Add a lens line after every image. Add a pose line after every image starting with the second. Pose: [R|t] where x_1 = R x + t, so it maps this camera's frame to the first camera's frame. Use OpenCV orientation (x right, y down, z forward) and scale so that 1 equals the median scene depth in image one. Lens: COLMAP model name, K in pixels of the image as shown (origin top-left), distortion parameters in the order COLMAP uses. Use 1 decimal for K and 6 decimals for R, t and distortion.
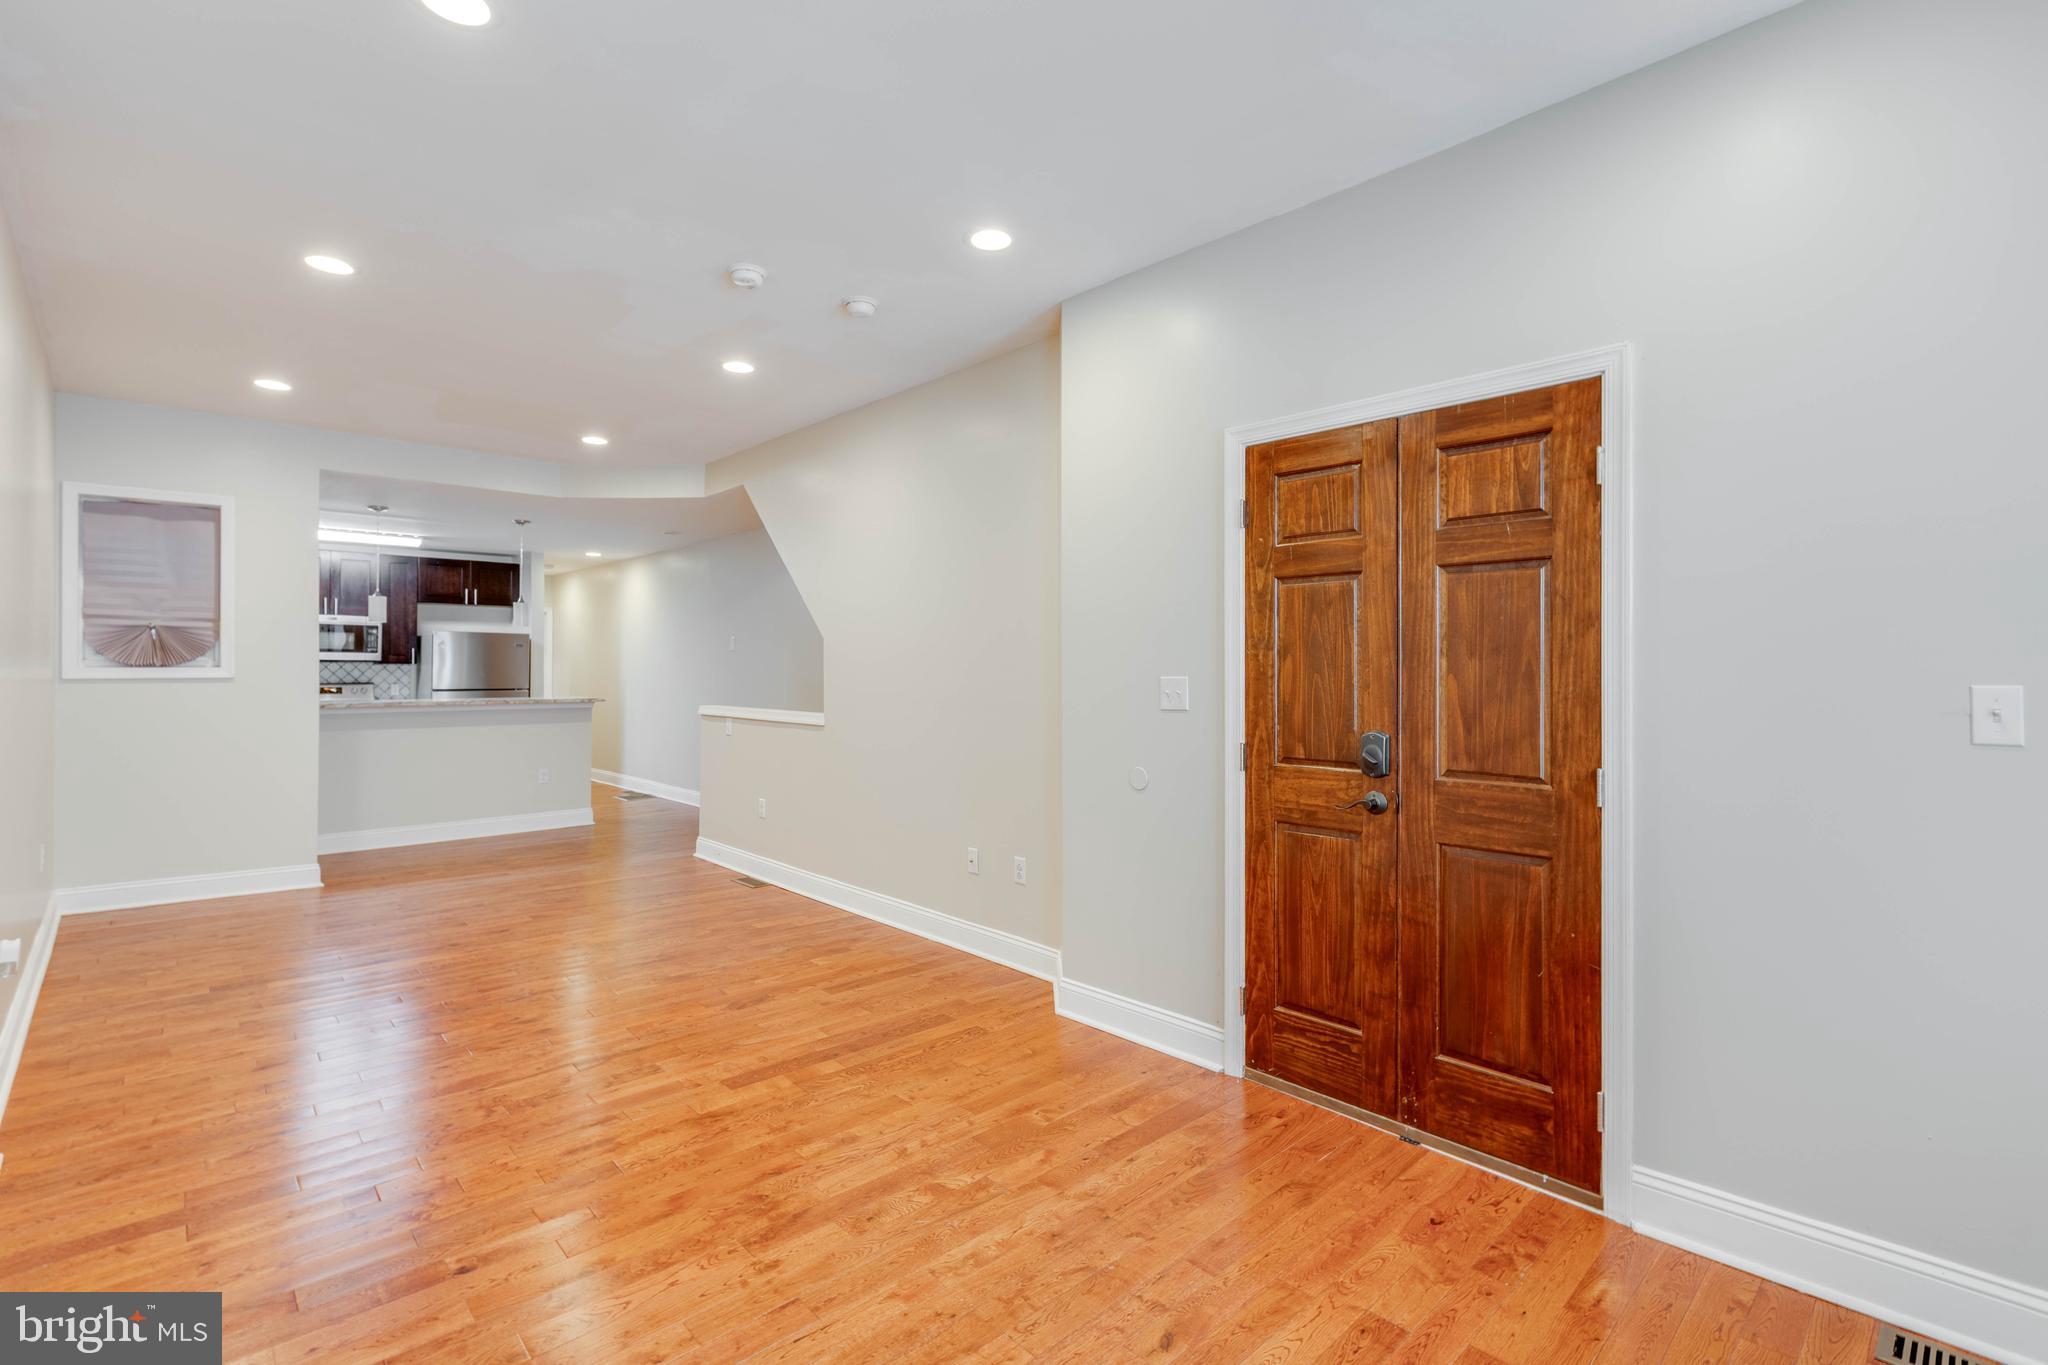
lens RADIAL K [[918.7, 0, 1024.0], [0, 918.7, 673.4], [0, 0, 1]] dist [0.008806, -0.000075]
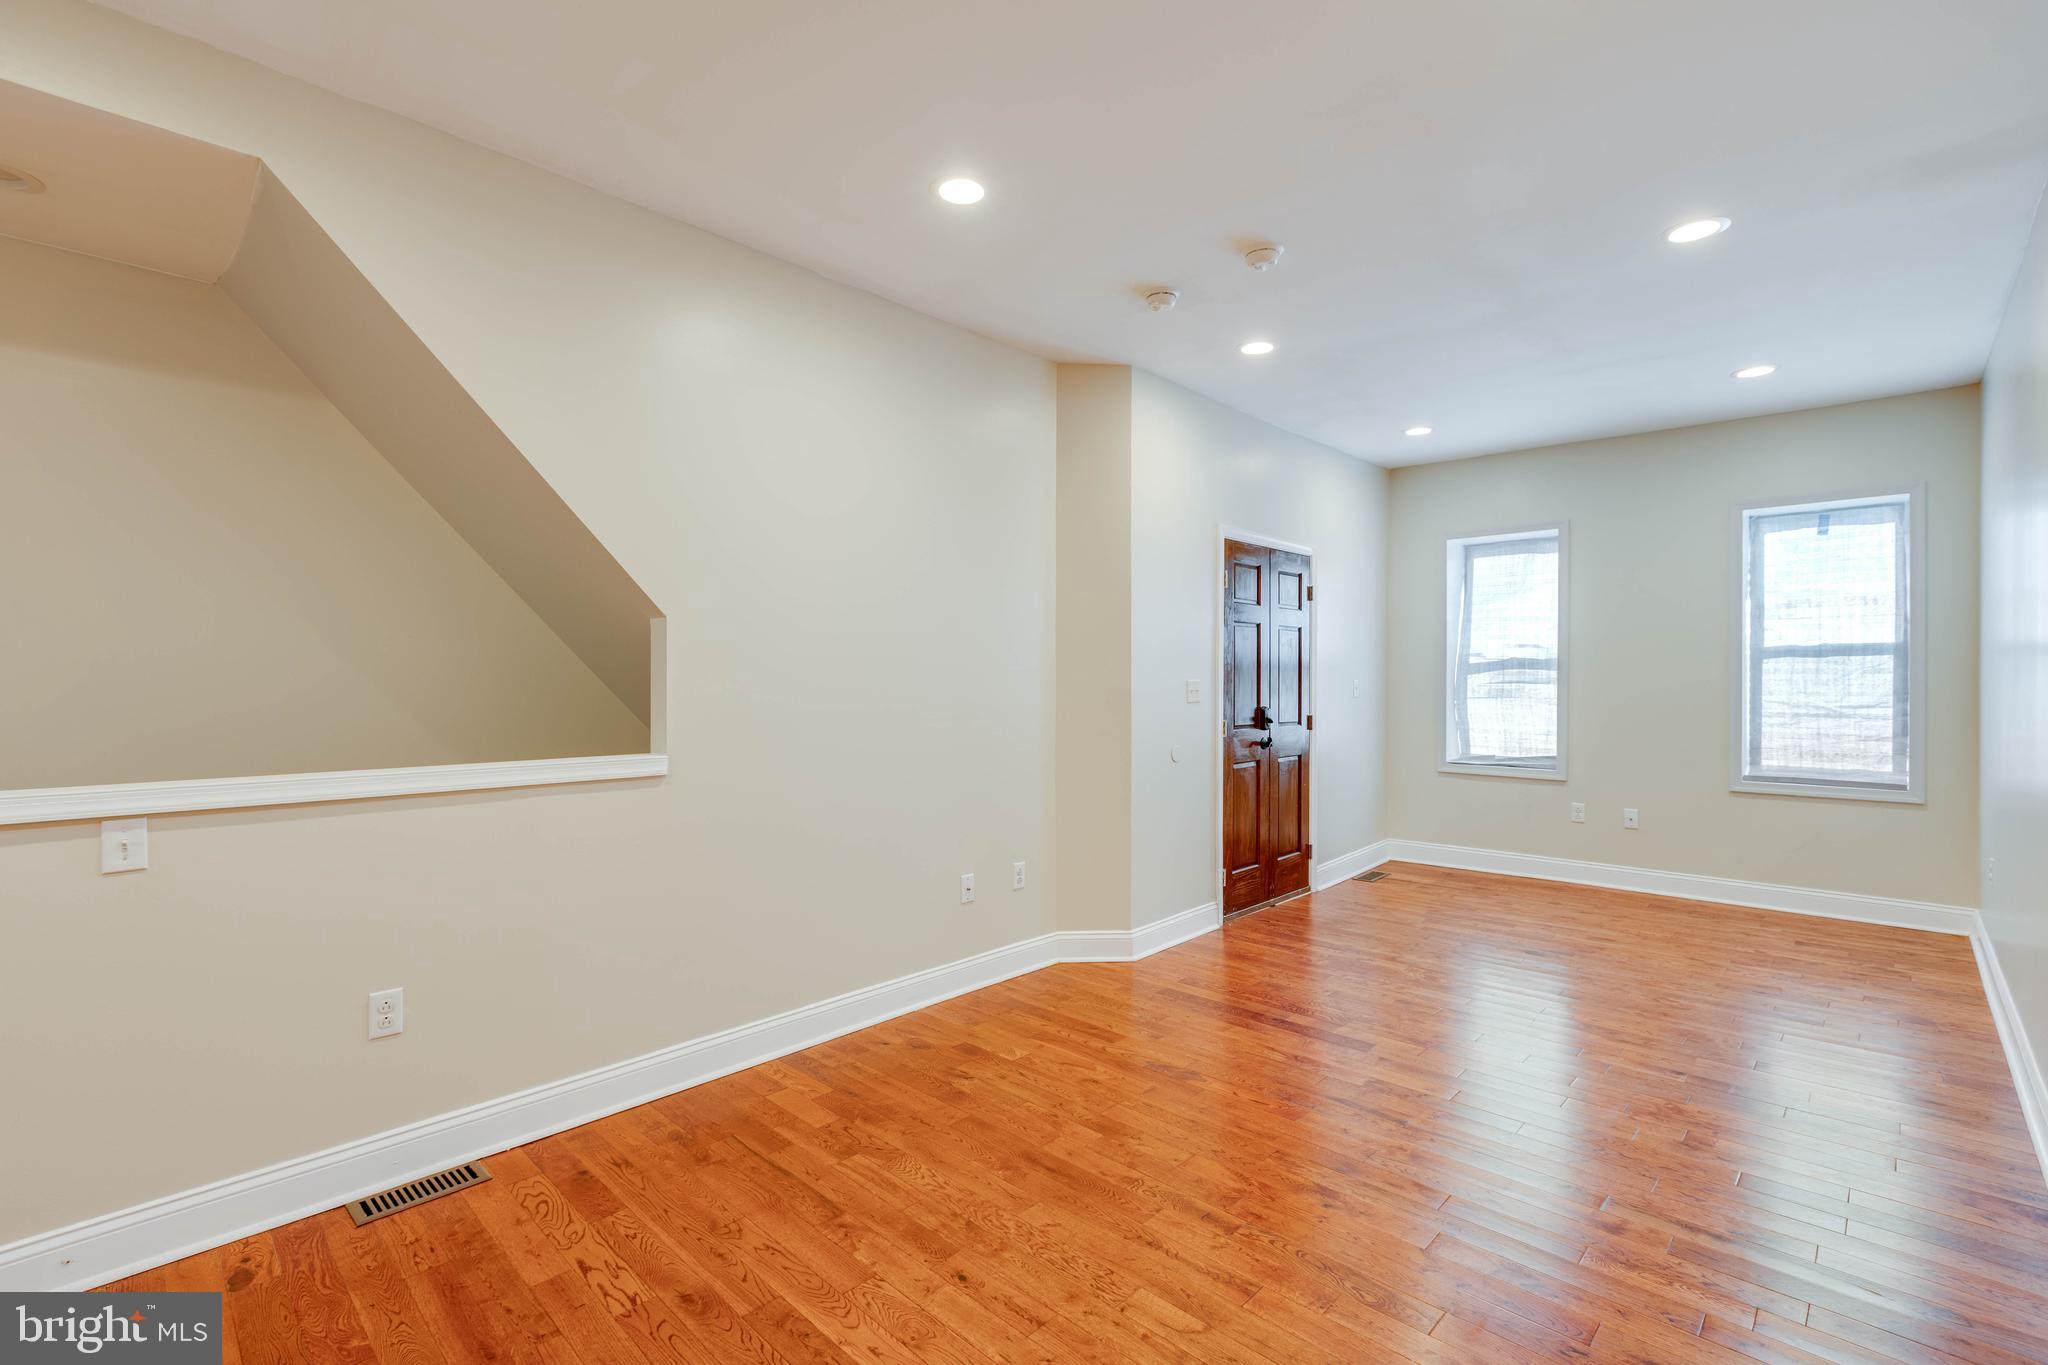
lens RADIAL K [[918.7, 0, 1031.0], [0, 918.7, 685.7], [0, 0, 1]] dist [0.008806, -0.000075]
pose [[-0.056150, -0.013042, 0.998337, -1.144357], [0.000100, 0.999915, 0.013068, -0.005266], [-0.998422, 0.000834, -0.056144, 1.197021]]
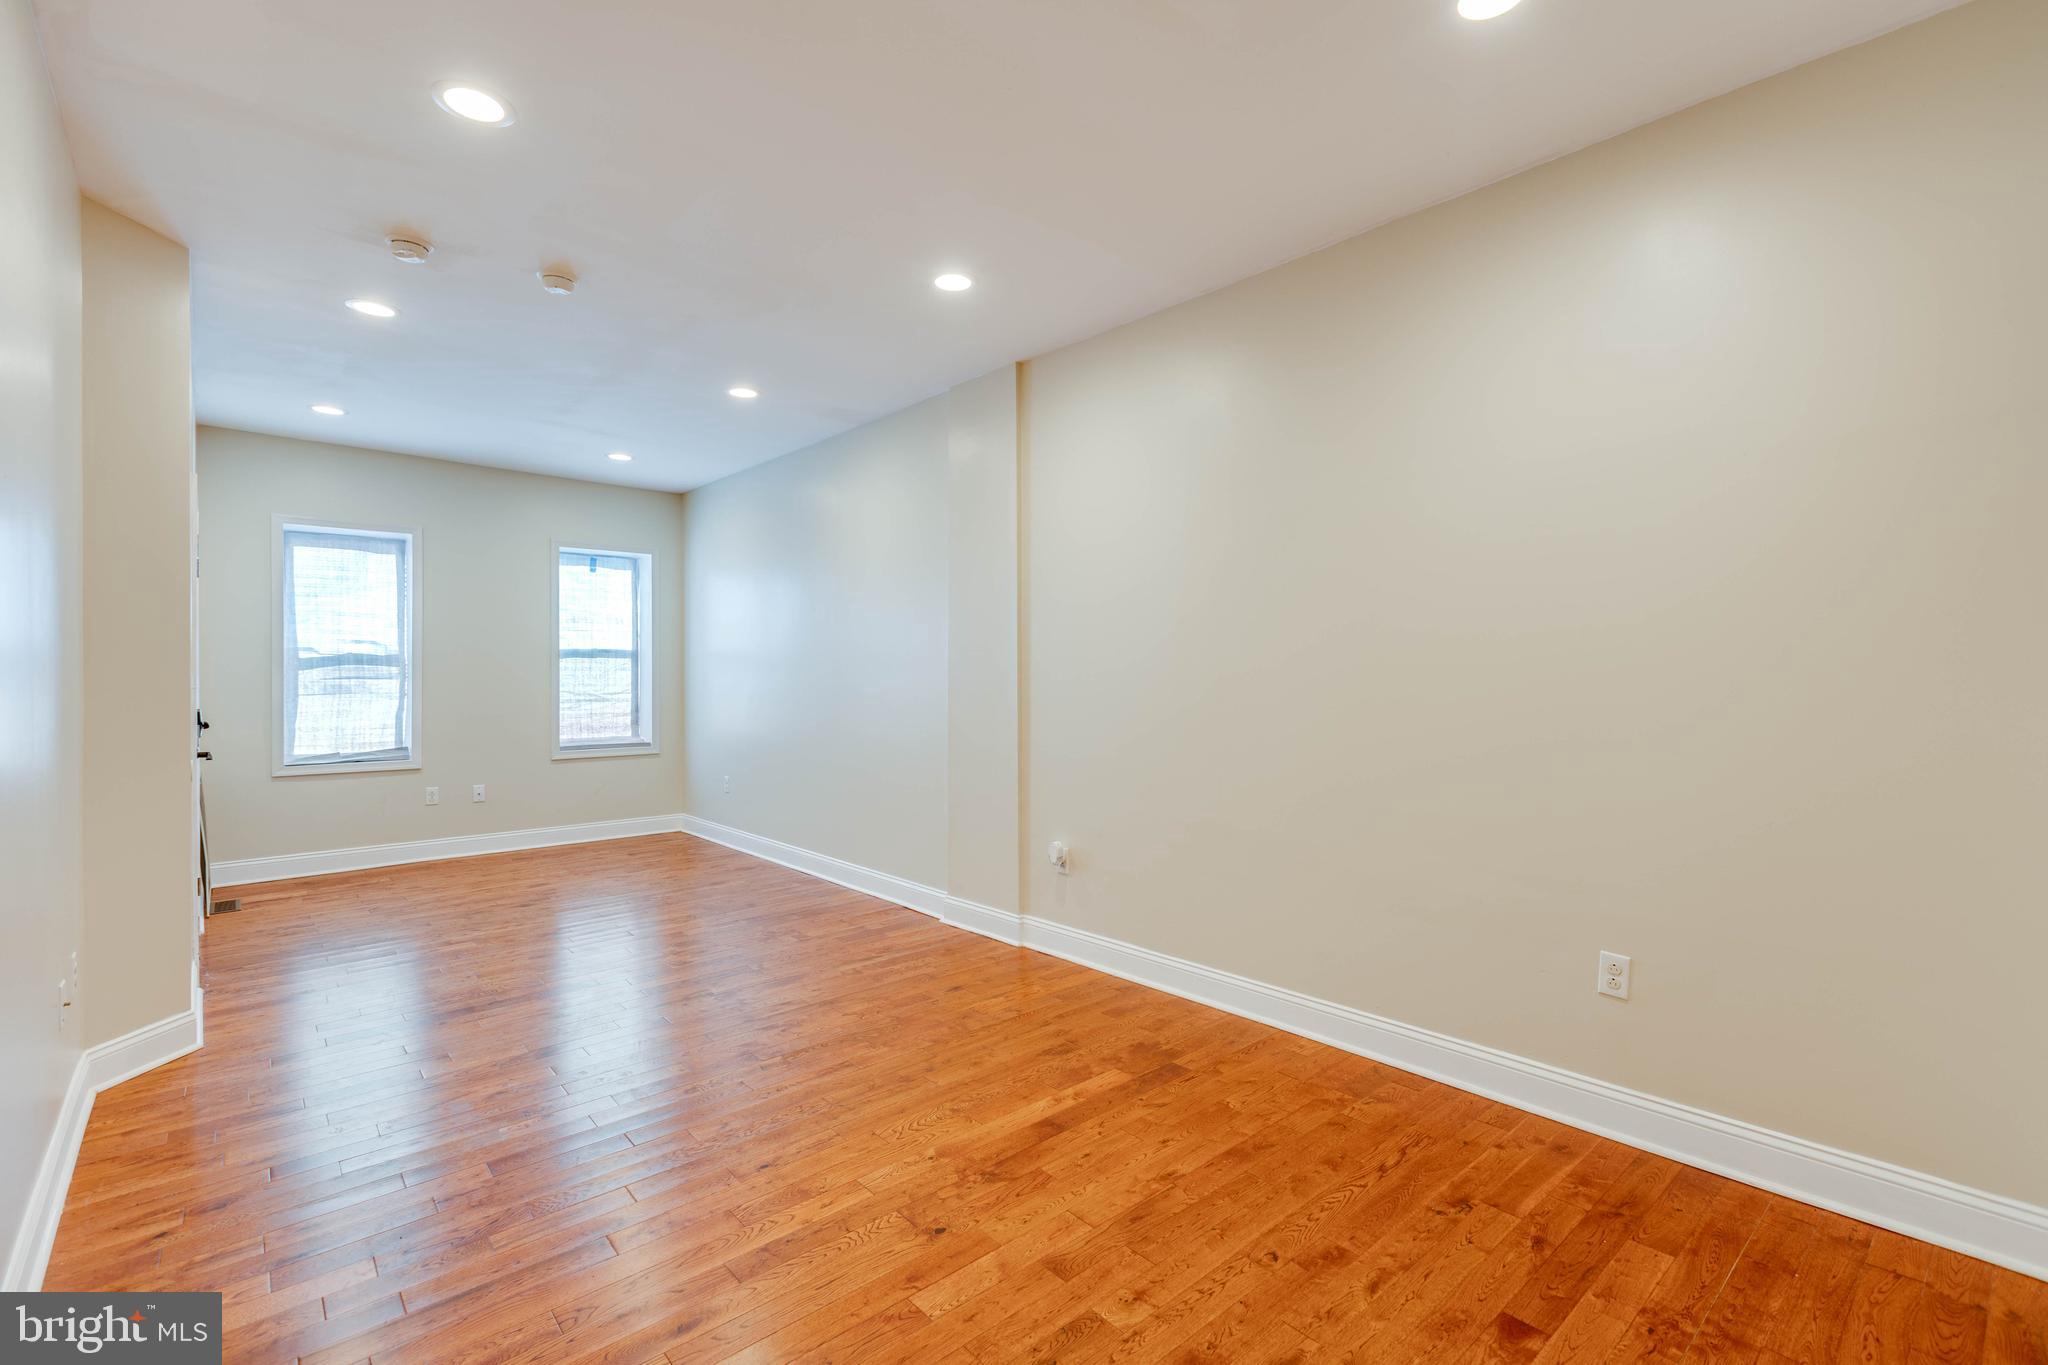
lens RADIAL K [[918.7, 0, 1027.7], [0, 918.7, 679.5], [0, 0, 1]] dist [0.008806, -0.000075]
pose [[-0.999569, 0.000246, 0.029350, -0.803000], [0.000343, 0.999995, 0.003287, 0.007900], [-0.029349, 0.003296, -0.999564, 1.850307]]
